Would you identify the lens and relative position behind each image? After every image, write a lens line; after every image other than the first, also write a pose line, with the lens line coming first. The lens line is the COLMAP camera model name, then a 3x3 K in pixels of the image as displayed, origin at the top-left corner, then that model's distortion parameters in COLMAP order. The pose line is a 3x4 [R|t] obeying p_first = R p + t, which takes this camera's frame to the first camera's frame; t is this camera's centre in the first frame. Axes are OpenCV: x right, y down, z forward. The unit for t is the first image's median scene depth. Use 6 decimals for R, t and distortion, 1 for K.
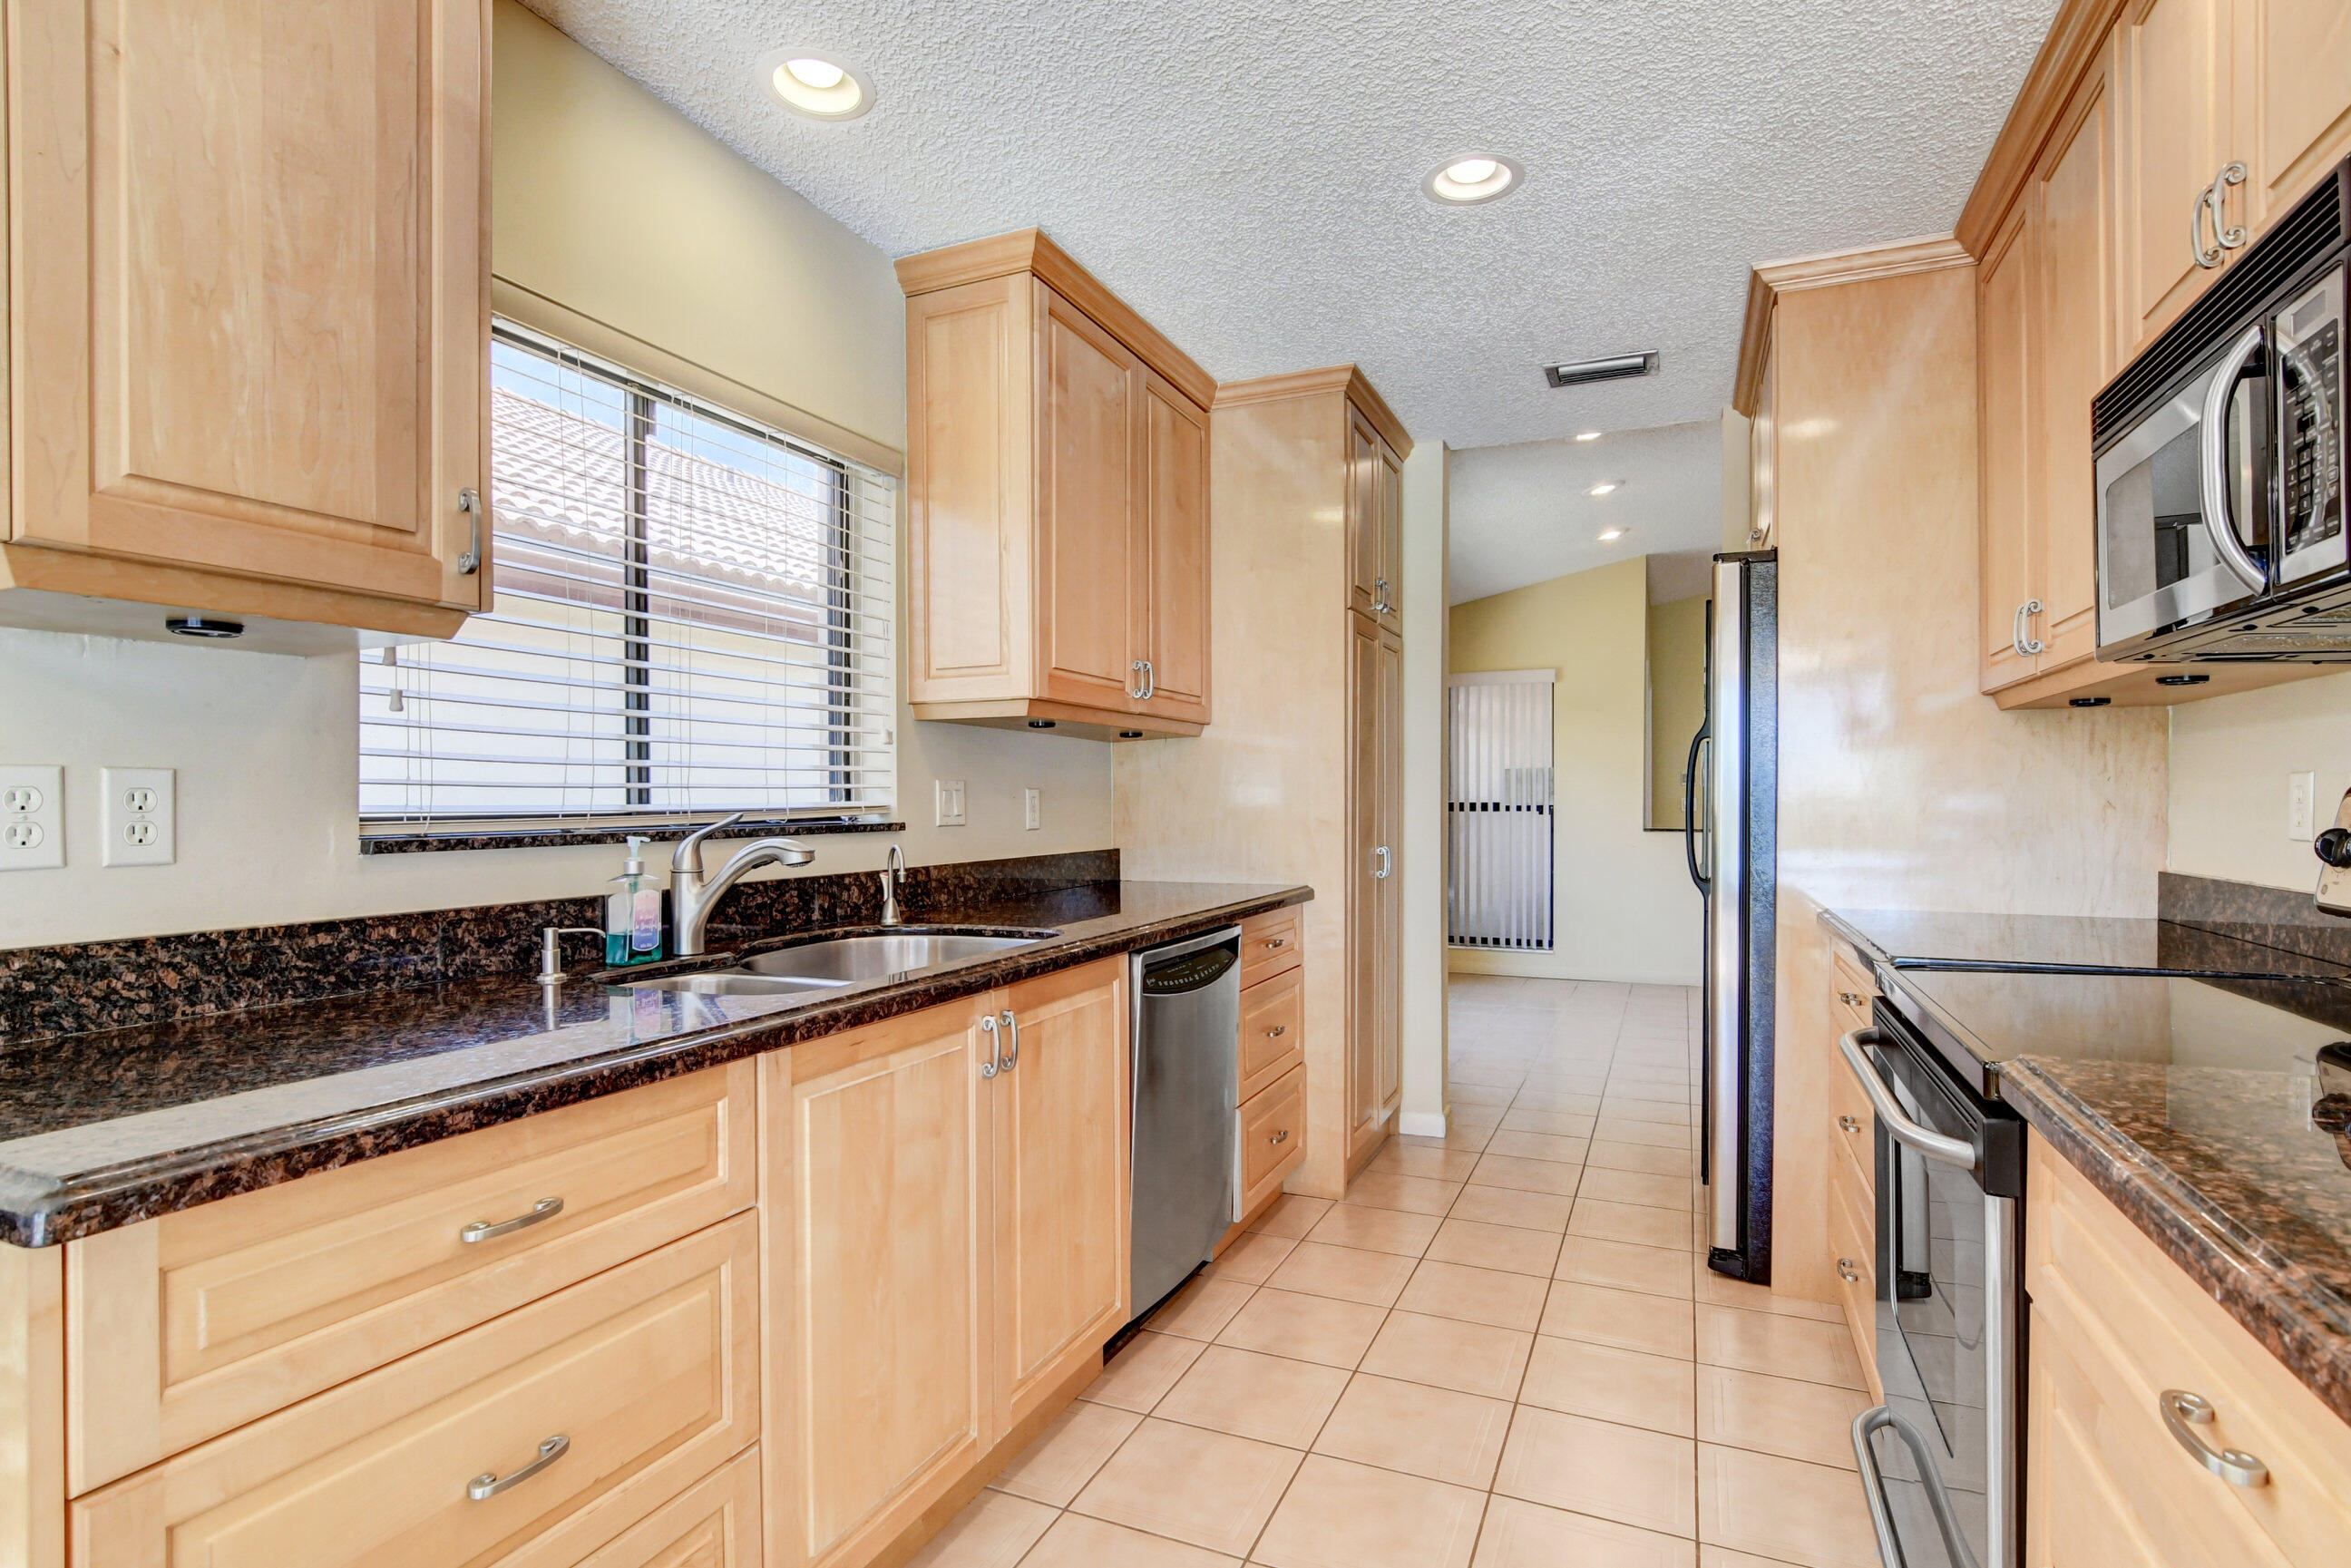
lens RADIAL K [[1149.5, 0, 1172.2], [0, 1149.5, 802.9], [0, 0, 1]] dist [-0.031072, 0.009839]
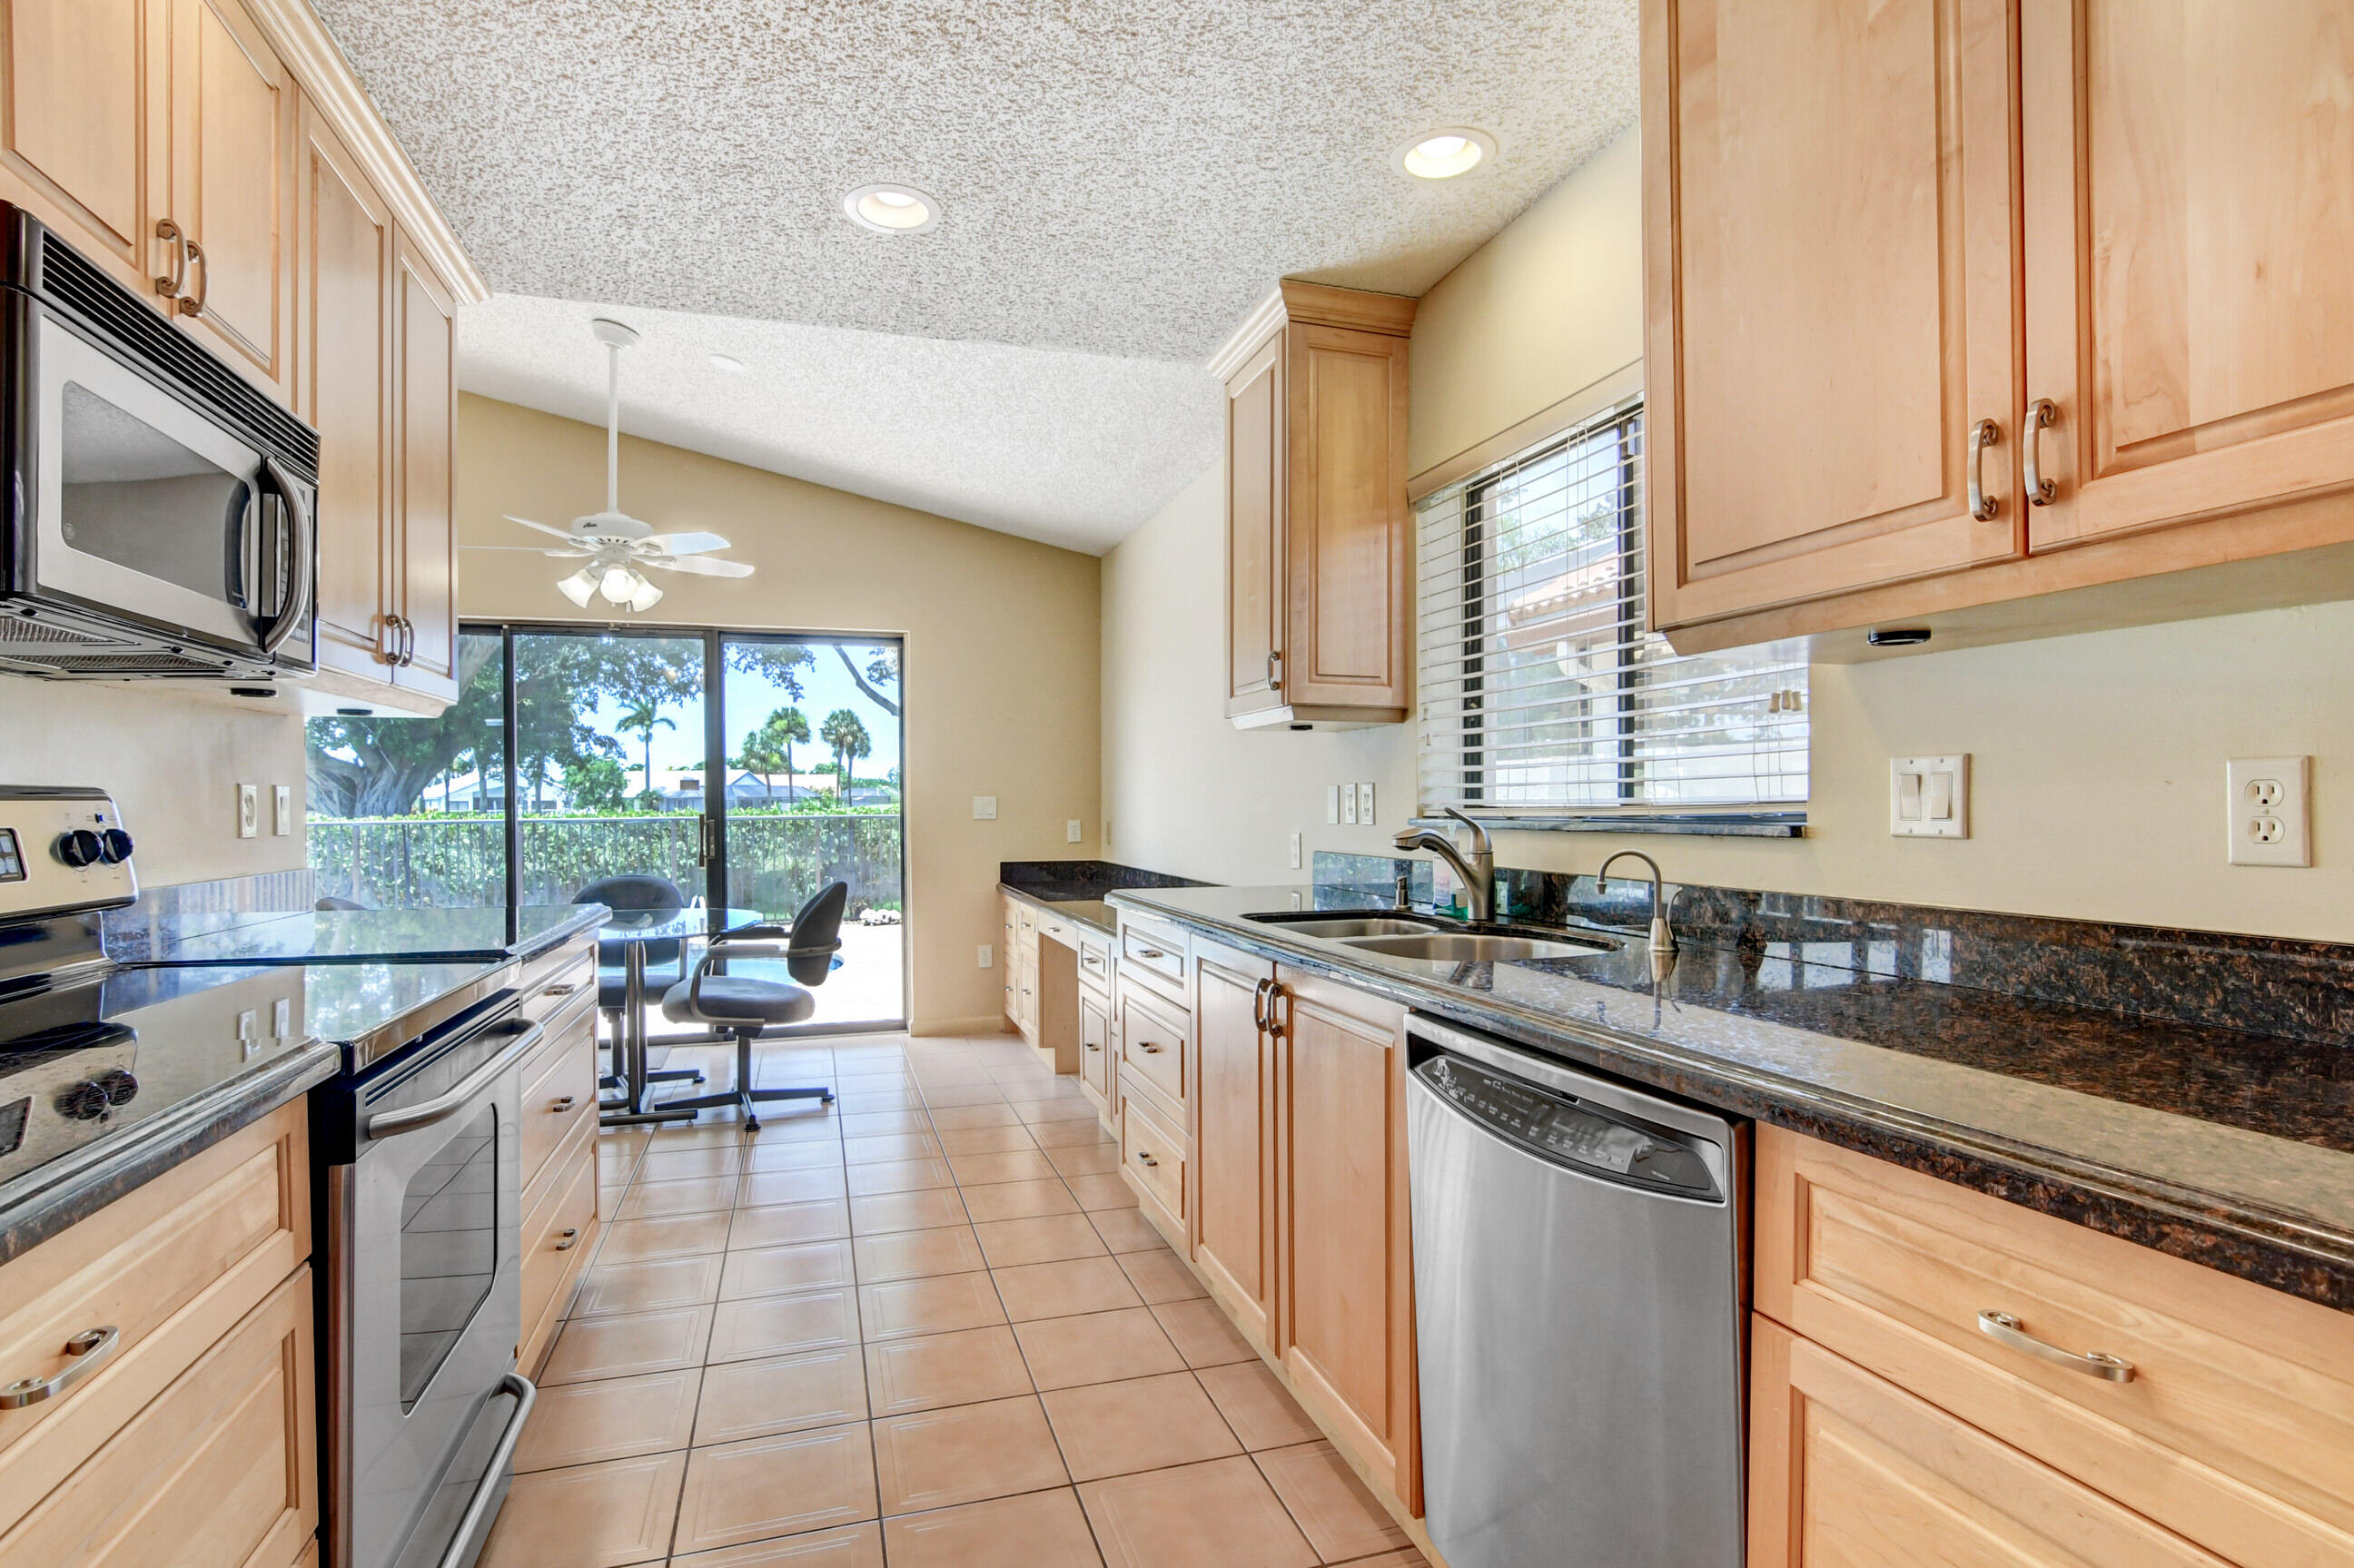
lens RADIAL K [[1144.1, 0, 1180.1], [0, 1144.1, 801.4], [0, 0, 1]] dist [-0.031127, 0.008200]
pose [[-0.742944, 0.003268, -0.669346, 0.501431], [0.001129, 0.999993, 0.003630, -0.004115], [0.669353, 0.001941, -0.742942, 1.302736]]
